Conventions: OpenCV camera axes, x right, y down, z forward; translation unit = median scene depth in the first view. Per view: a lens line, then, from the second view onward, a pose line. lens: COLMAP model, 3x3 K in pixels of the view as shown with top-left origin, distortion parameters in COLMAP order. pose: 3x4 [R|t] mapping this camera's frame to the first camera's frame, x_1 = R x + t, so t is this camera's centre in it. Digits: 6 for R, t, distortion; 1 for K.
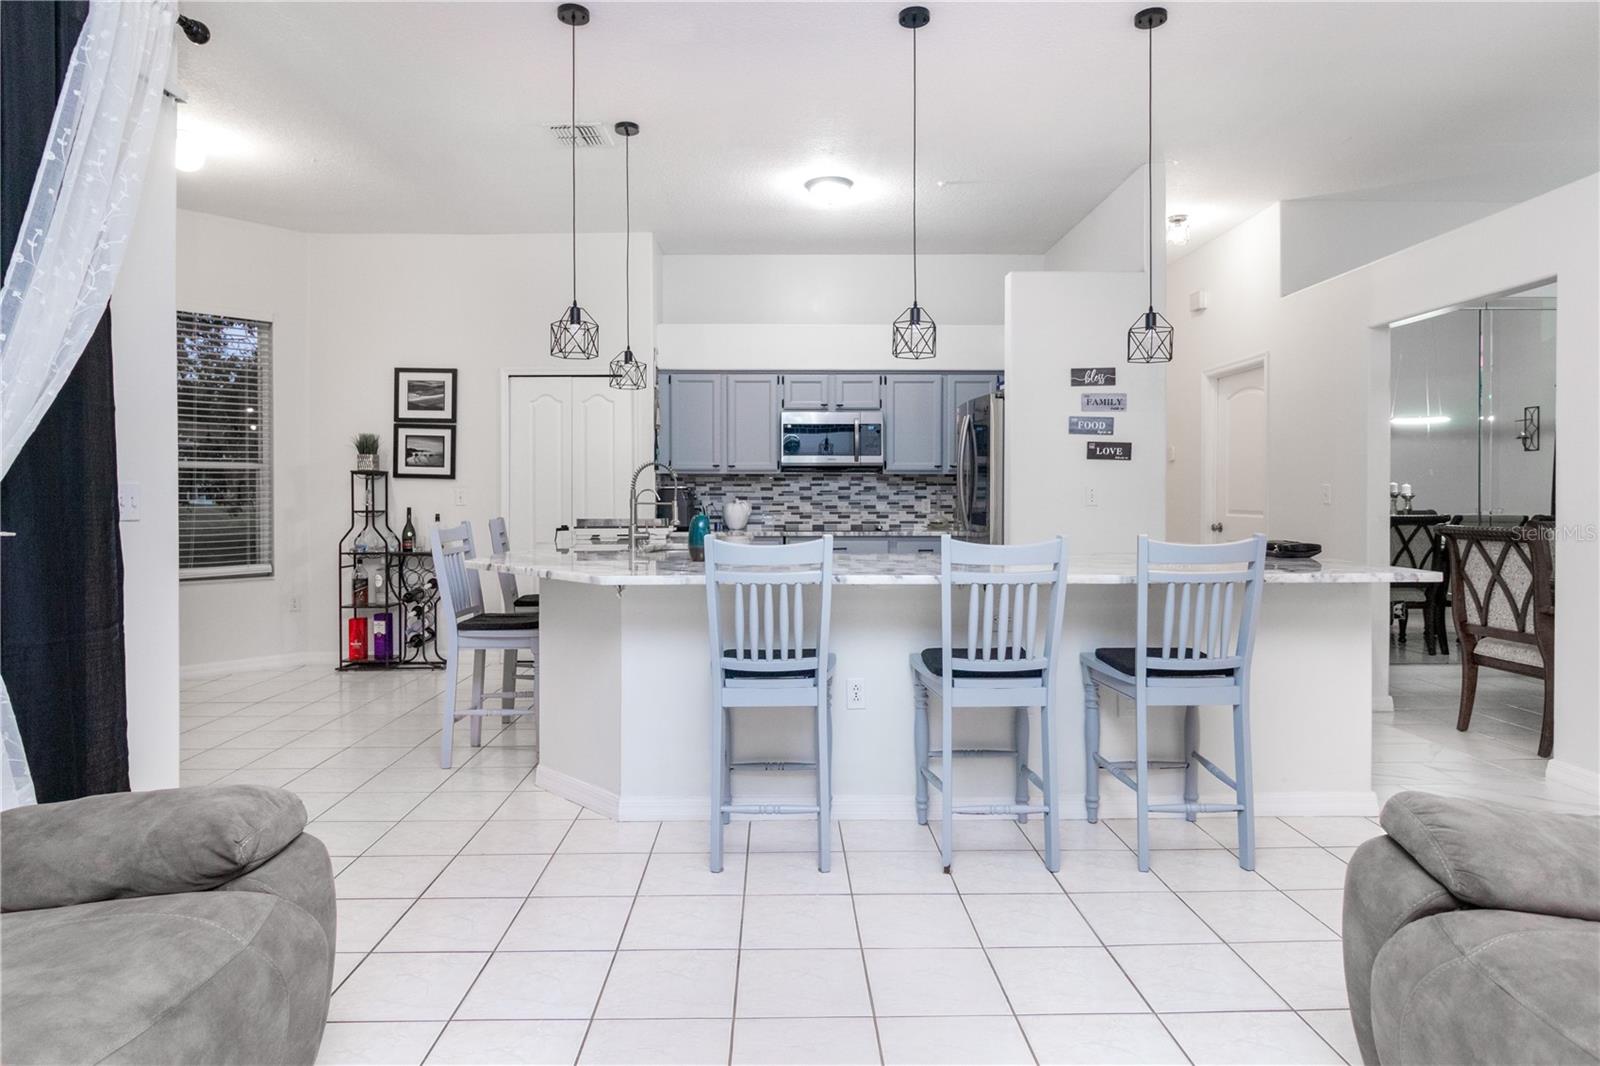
lens RADIAL K [[950.3, 0, 798.5], [0, 950.3, 505.2], [0, 0, 1]] dist [-0.003064, -0.000397]
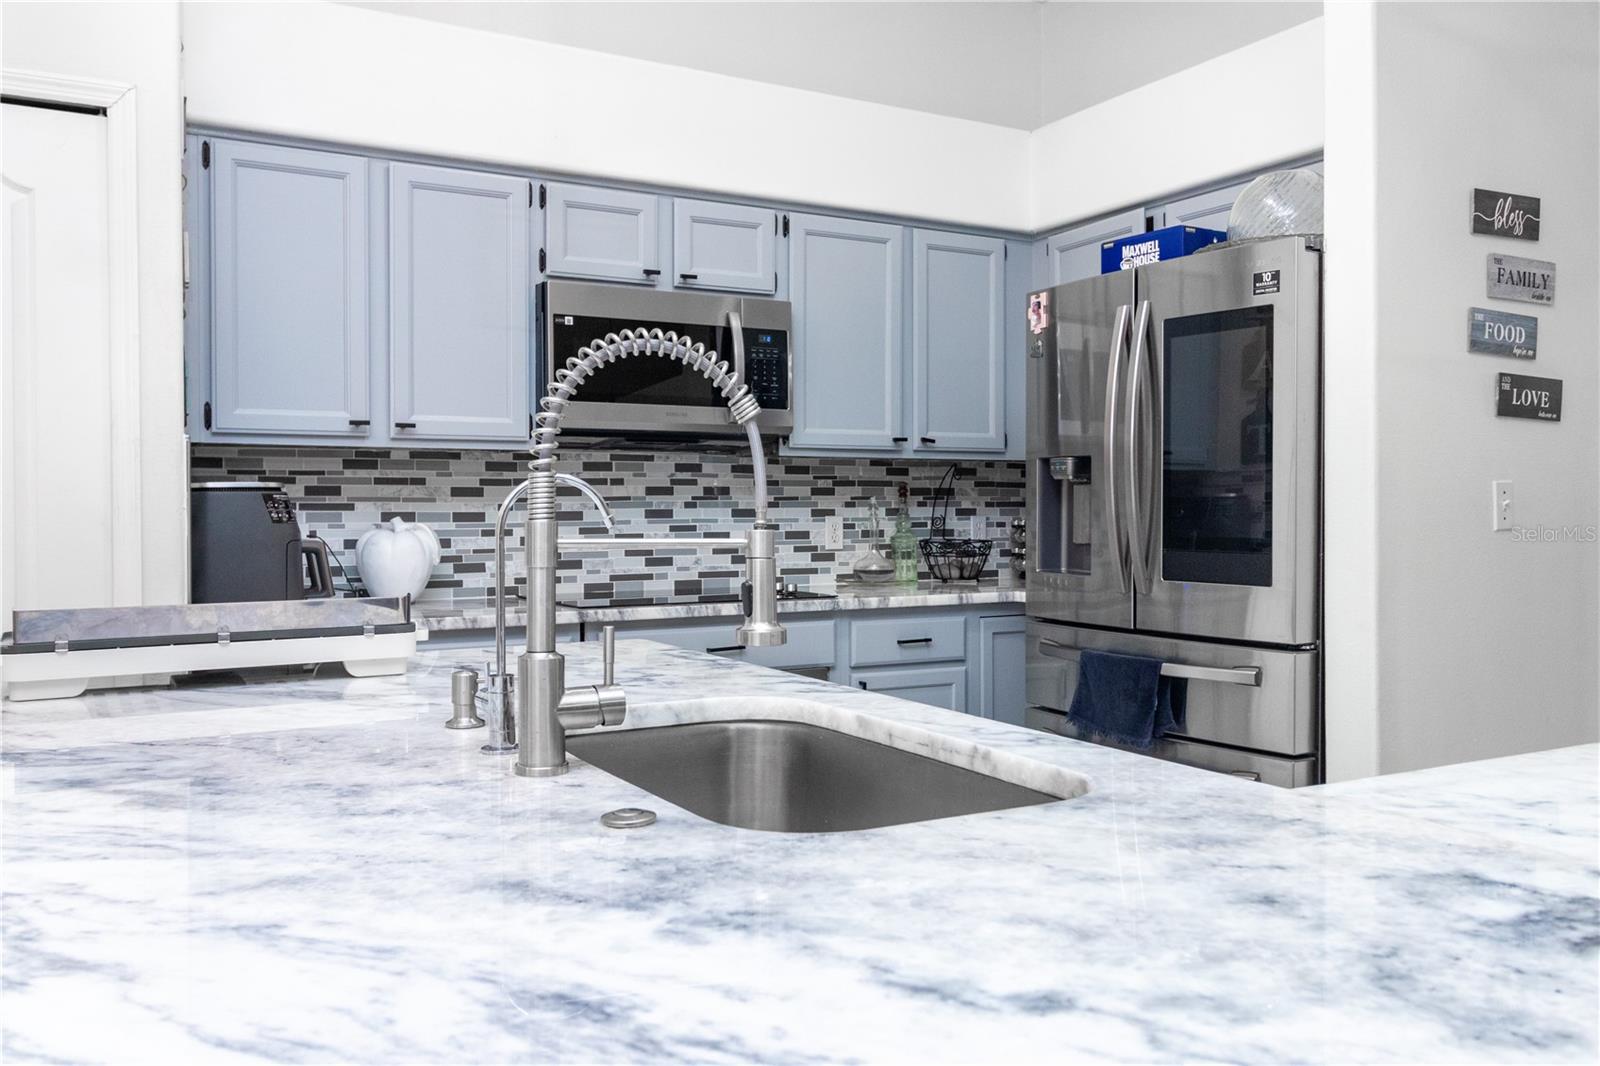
lens RADIAL K [[1328.8, 0, 833.3], [0, 1328.8, 520.5], [0, 0, 1]] dist [-0.002521, -0.001376]
pose [[0.870688, -0.006386, 0.491794, -0.174198], [0.008247, 0.999965, -0.001617, -0.004069], [-0.491766, 0.005464, 0.870710, 0.501394]]
